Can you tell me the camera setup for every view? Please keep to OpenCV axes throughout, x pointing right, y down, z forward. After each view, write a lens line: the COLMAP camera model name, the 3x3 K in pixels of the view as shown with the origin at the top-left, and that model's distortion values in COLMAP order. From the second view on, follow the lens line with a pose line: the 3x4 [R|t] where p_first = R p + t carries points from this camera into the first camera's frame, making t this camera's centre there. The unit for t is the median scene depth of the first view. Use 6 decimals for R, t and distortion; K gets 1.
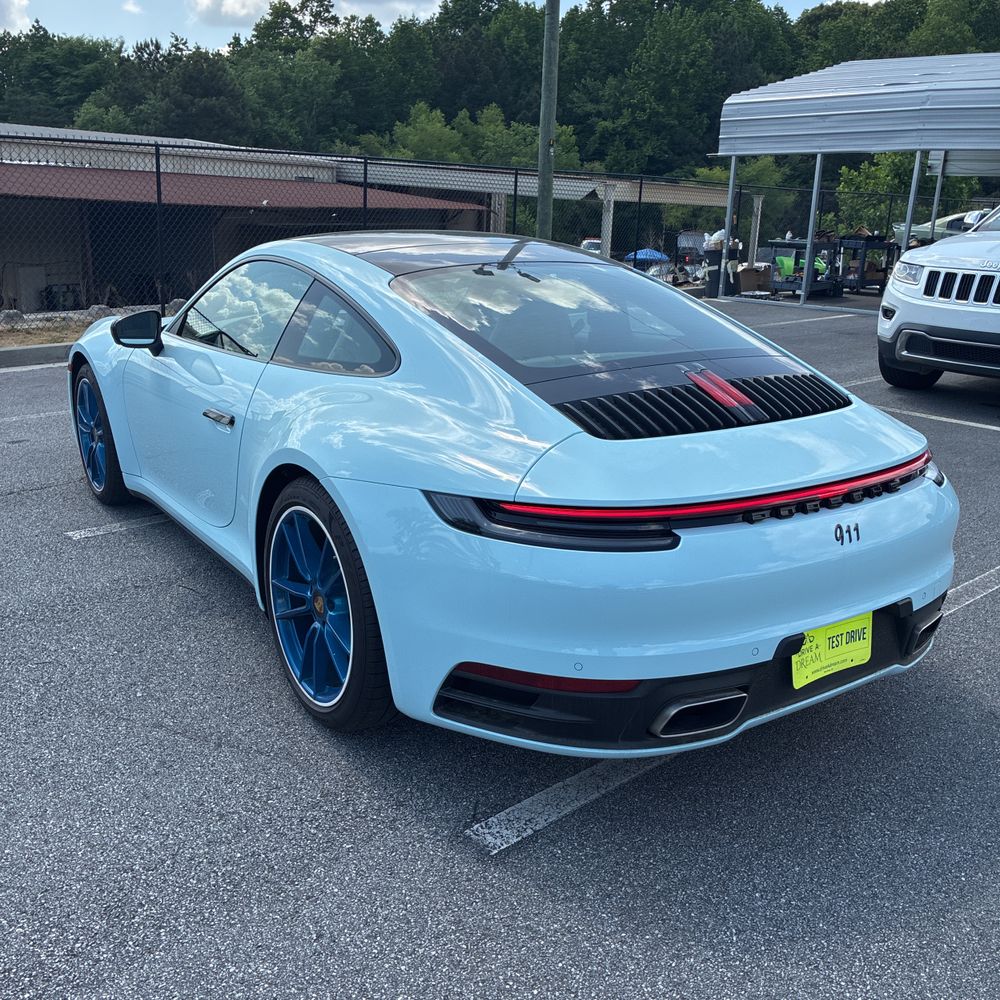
lens RADIAL K [[1020.3, 0, 498.6], [0, 1020.3, 497.4], [0, 0, 1]] dist [0.014752, 0.000000]
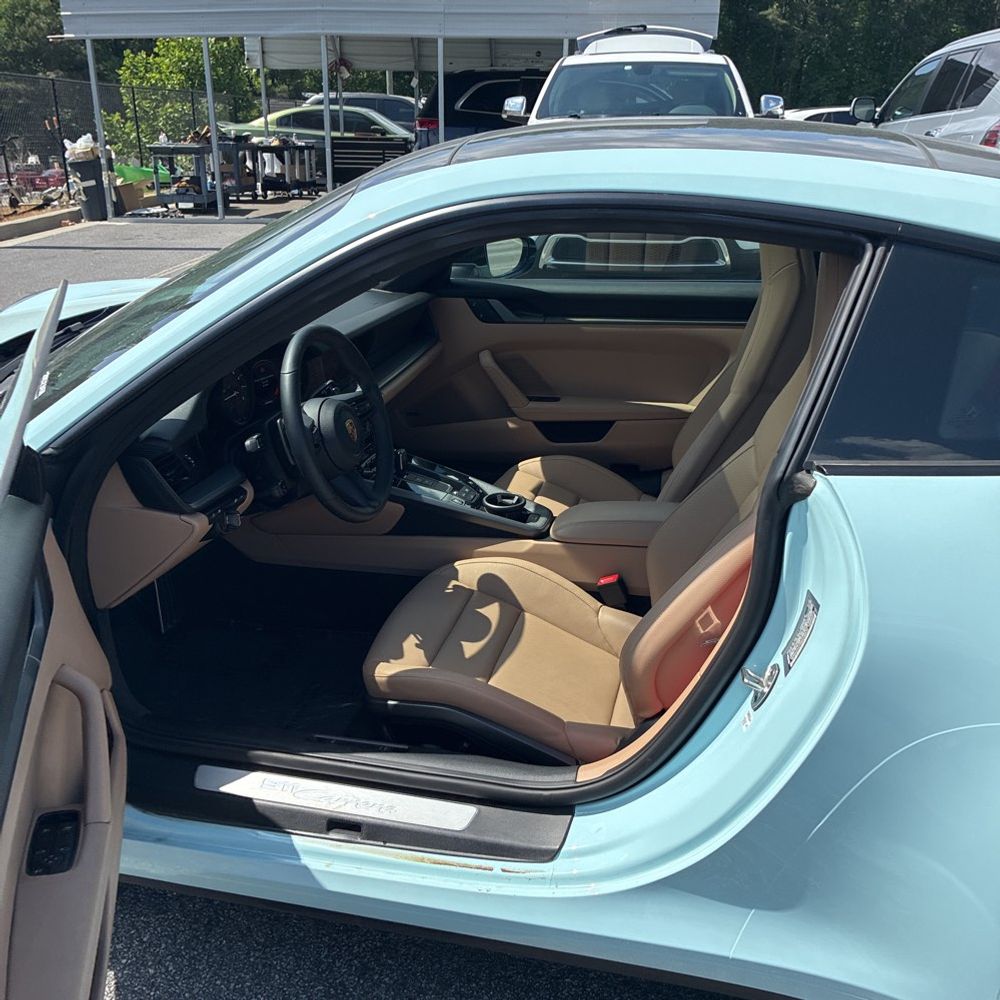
lens RADIAL K [[1020.3, 0, 491.1], [0, 1020.3, 506.6], [0, 0, 1]] dist [0.014752, 0.000000]
pose [[0.744049, -0.265560, 0.613082, -0.119548], [0.207981, 0.964083, 0.165189, -0.044767], [-0.634930, 0.004601, 0.772556, 0.169425]]
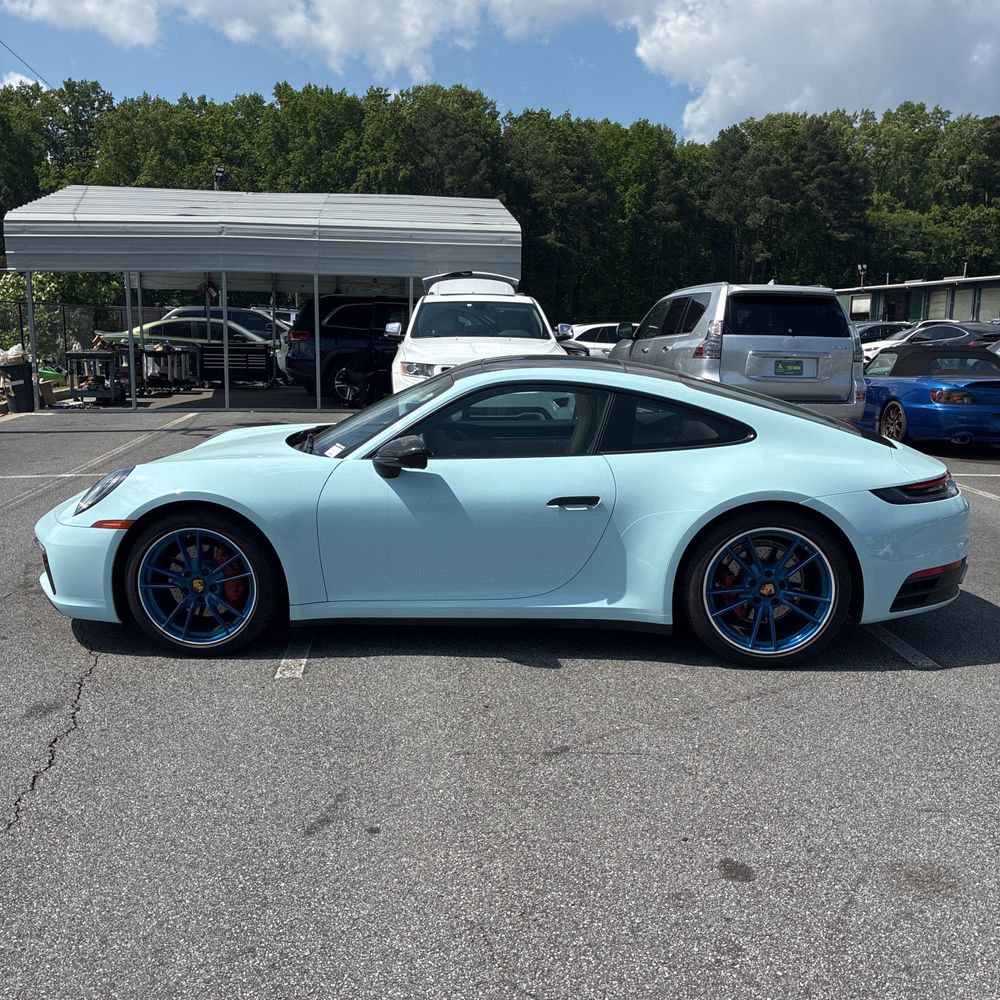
lens RADIAL K [[1020.3, 0, 504.8], [0, 1020.3, 494.2], [0, 0, 1]] dist [0.014752, 0.000000]
pose [[0.595966, -0.160066, 0.786895, -0.298172], [0.235826, 0.971609, 0.019034, -0.029617], [-0.767601, 0.174227, 0.616793, 0.058440]]
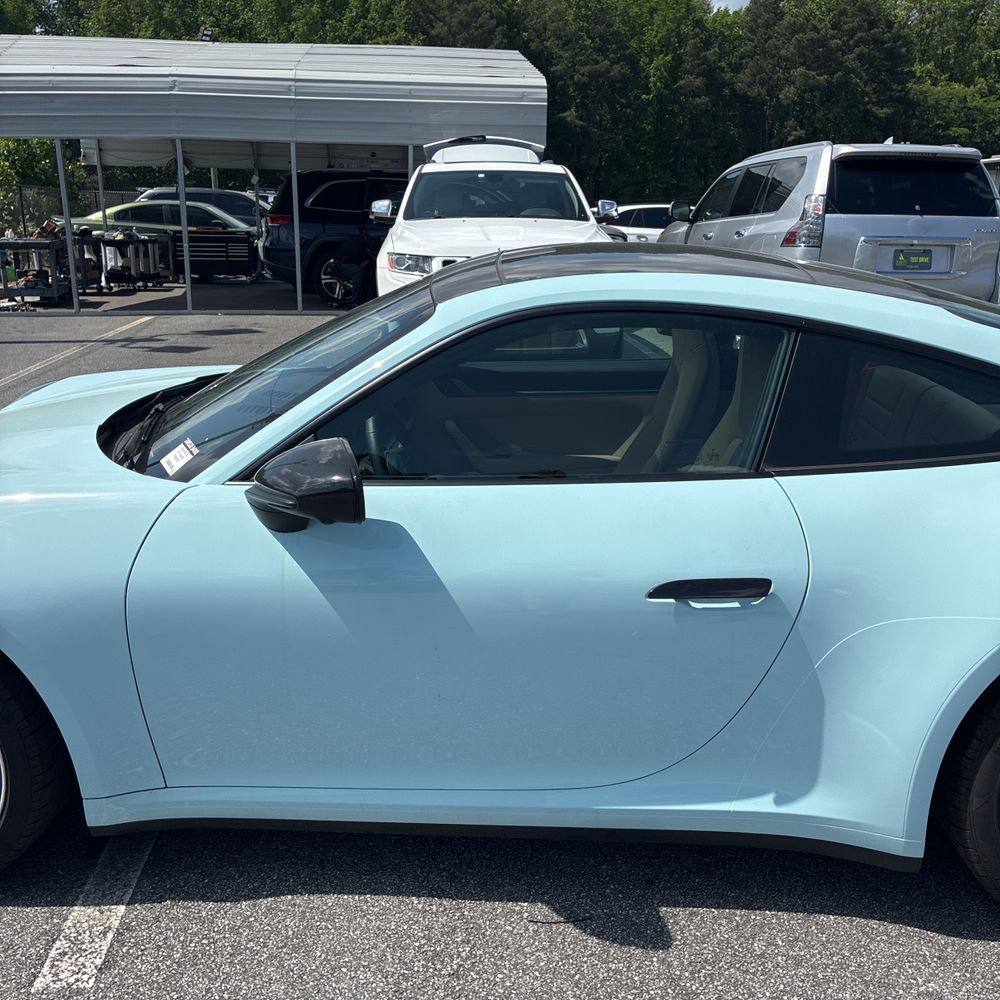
lens RADIAL K [[1020.3, 0, 500.8], [0, 1020.3, 500.0], [0, 0, 1]] dist [0.014752, 0.000000]
pose [[0.611042, -0.245390, 0.752603, -0.167167], [0.236904, 0.963852, 0.121926, -0.049311], [-0.755318, 0.103793, 0.647088, 0.159076]]
